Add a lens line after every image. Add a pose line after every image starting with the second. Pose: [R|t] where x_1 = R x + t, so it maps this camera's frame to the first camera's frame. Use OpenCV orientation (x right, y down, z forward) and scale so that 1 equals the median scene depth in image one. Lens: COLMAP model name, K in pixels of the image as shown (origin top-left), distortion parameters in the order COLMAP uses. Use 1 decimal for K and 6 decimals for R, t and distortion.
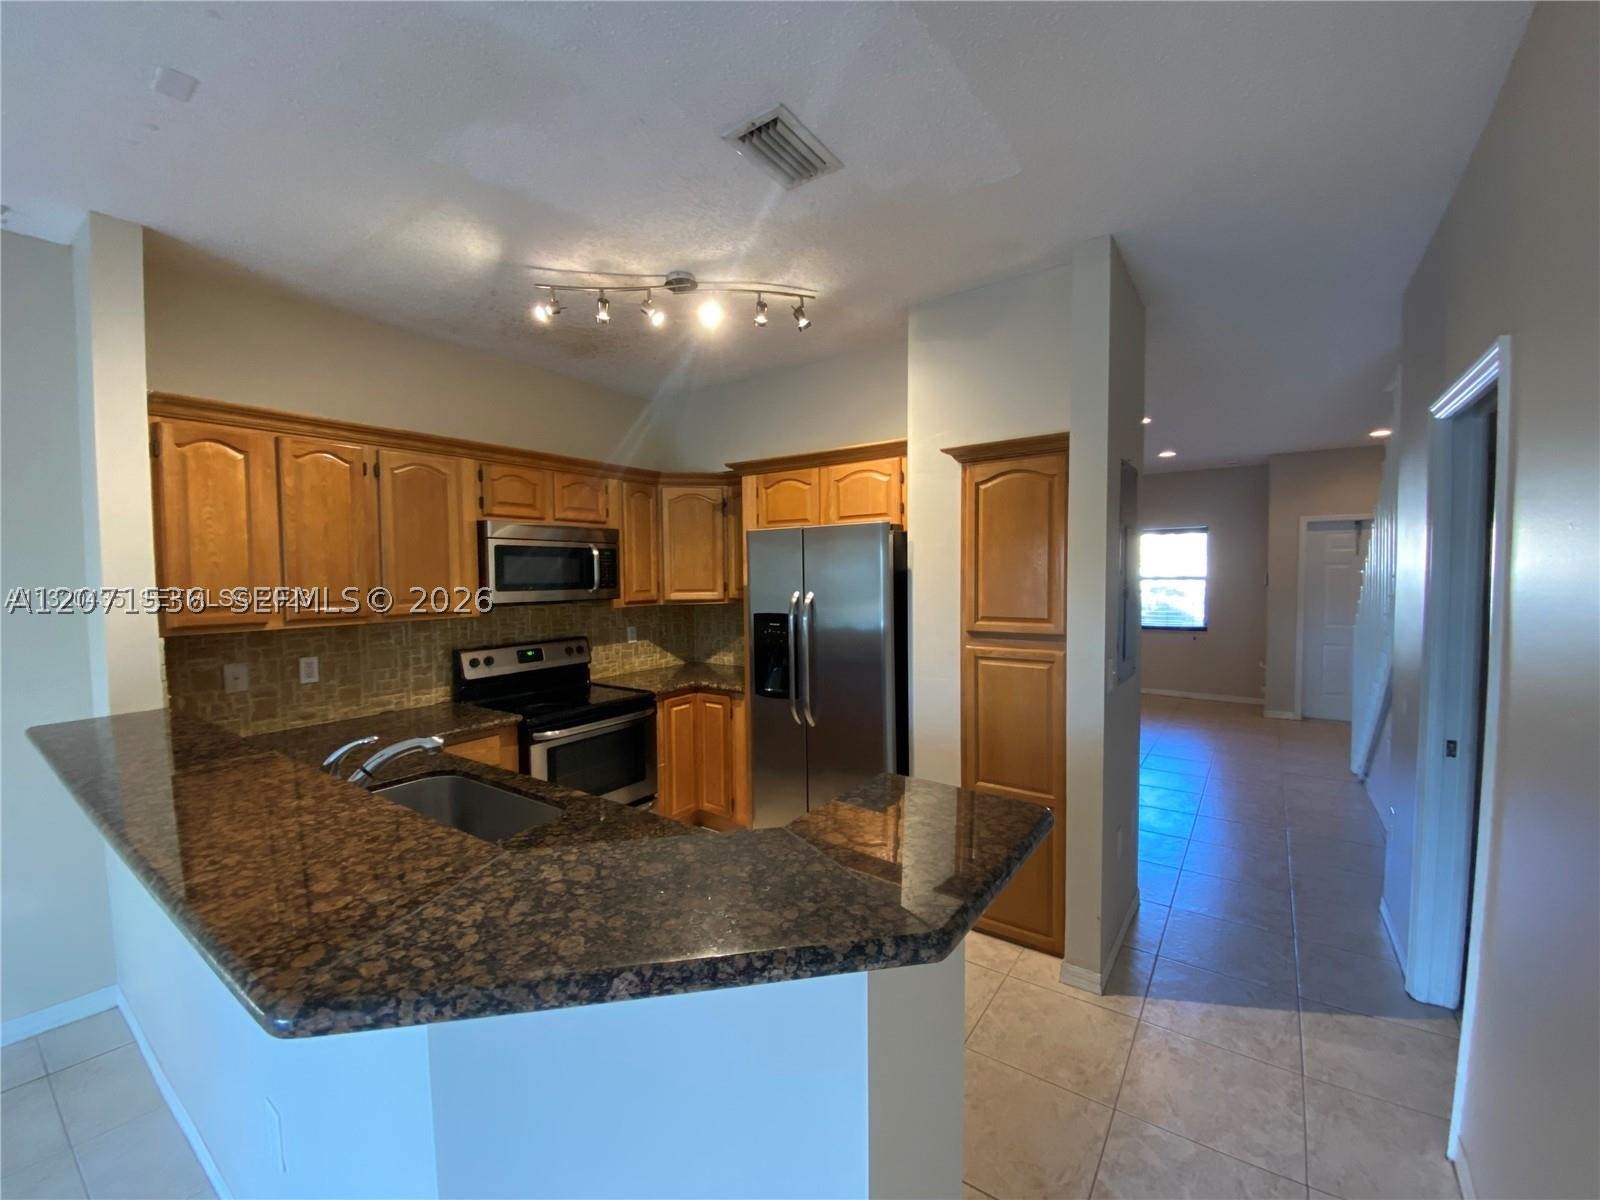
lens RADIAL K [[655.6, 0, 800.0], [0, 655.6, 600.0], [0, 0, 1]] dist [0.002429, -0.013503]
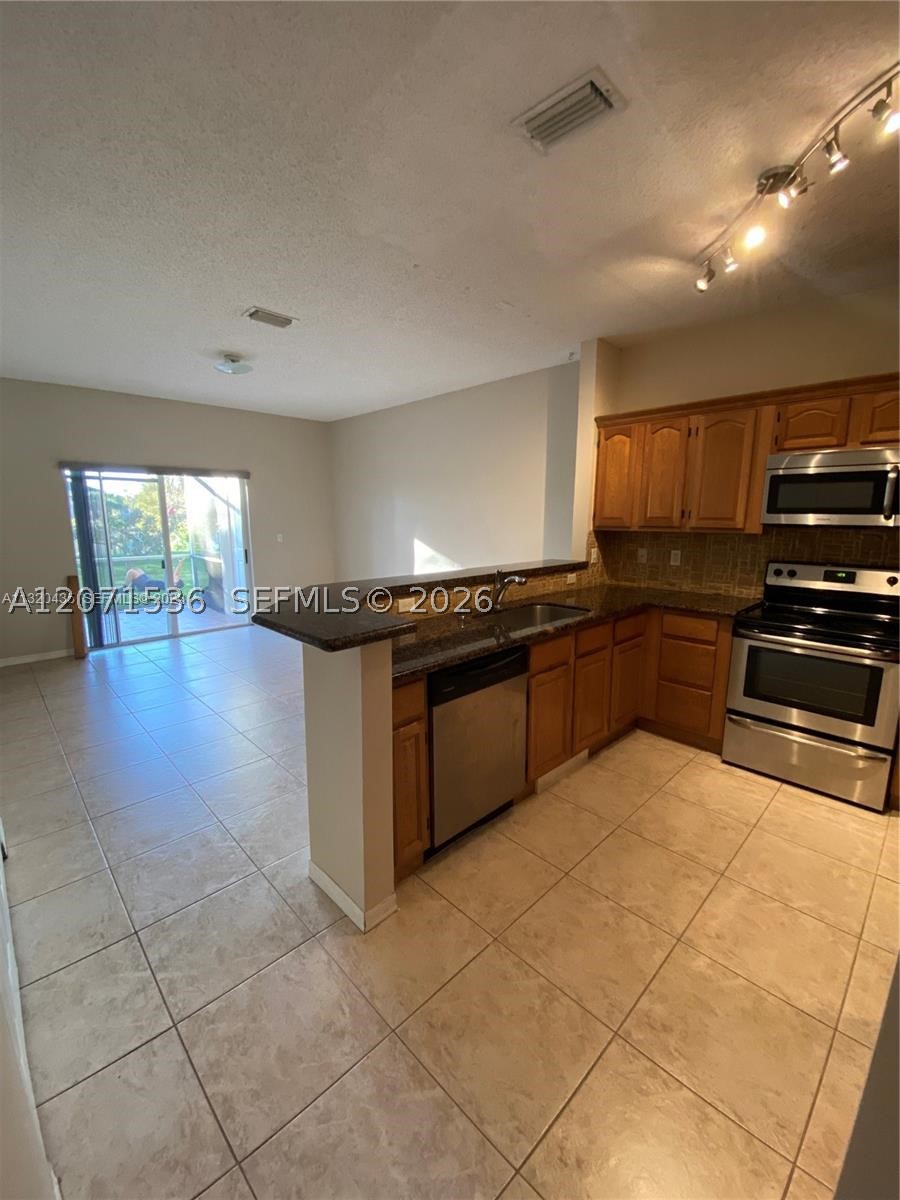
lens RADIAL K [[491.7, 0, 450.0], [0, 491.7, 600.0], [0, 0, 1]] dist [0.002429, -0.013503]
pose [[-0.197818, 0.197034, -0.960232, 0.629473], [-0.022579, 0.978414, 0.205416, -0.036703], [0.979979, 0.062316, -0.189099, 0.670369]]
